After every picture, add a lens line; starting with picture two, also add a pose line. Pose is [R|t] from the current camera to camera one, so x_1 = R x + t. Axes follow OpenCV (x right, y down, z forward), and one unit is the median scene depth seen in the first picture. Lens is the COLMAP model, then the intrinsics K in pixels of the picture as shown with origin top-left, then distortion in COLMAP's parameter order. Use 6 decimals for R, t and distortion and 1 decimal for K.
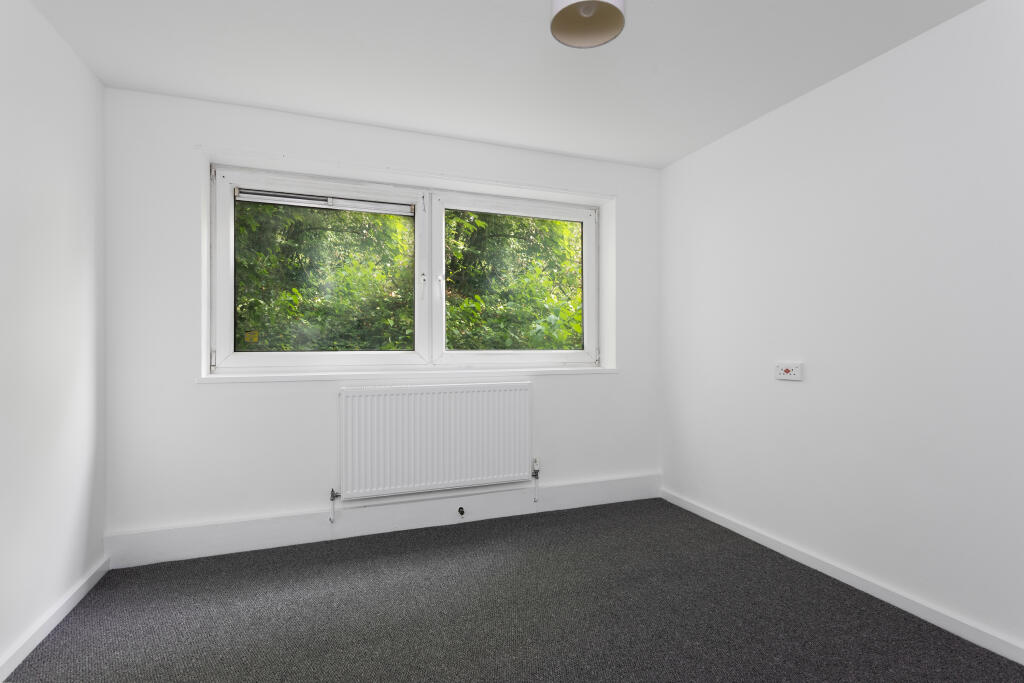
lens RADIAL K [[496.5, 0, 521.2], [0, 496.5, 346.4], [0, 0, 1]] dist [-0.002391, 0.004315]
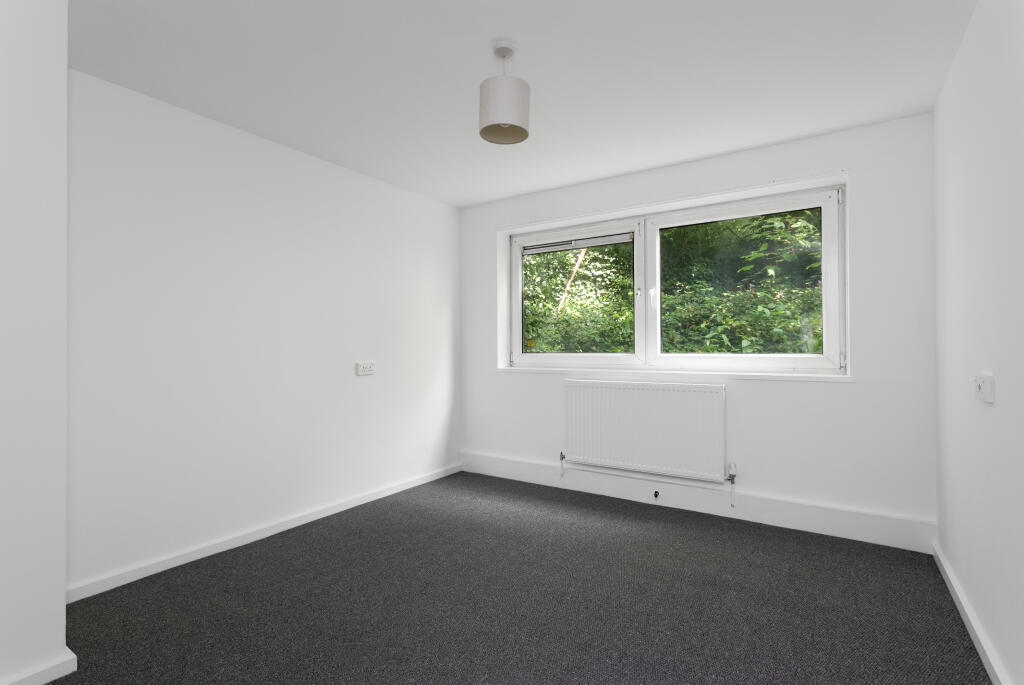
lens RADIAL K [[496.5, 0, 514.4], [0, 496.5, 345.5], [0, 0, 1]] dist [-0.002391, 0.004315]
pose [[0.579908, -0.004017, -0.814672, 0.625708], [0.000149, 0.999988, -0.004824, -0.004856], [0.814682, 0.002676, 0.579902, 0.073027]]
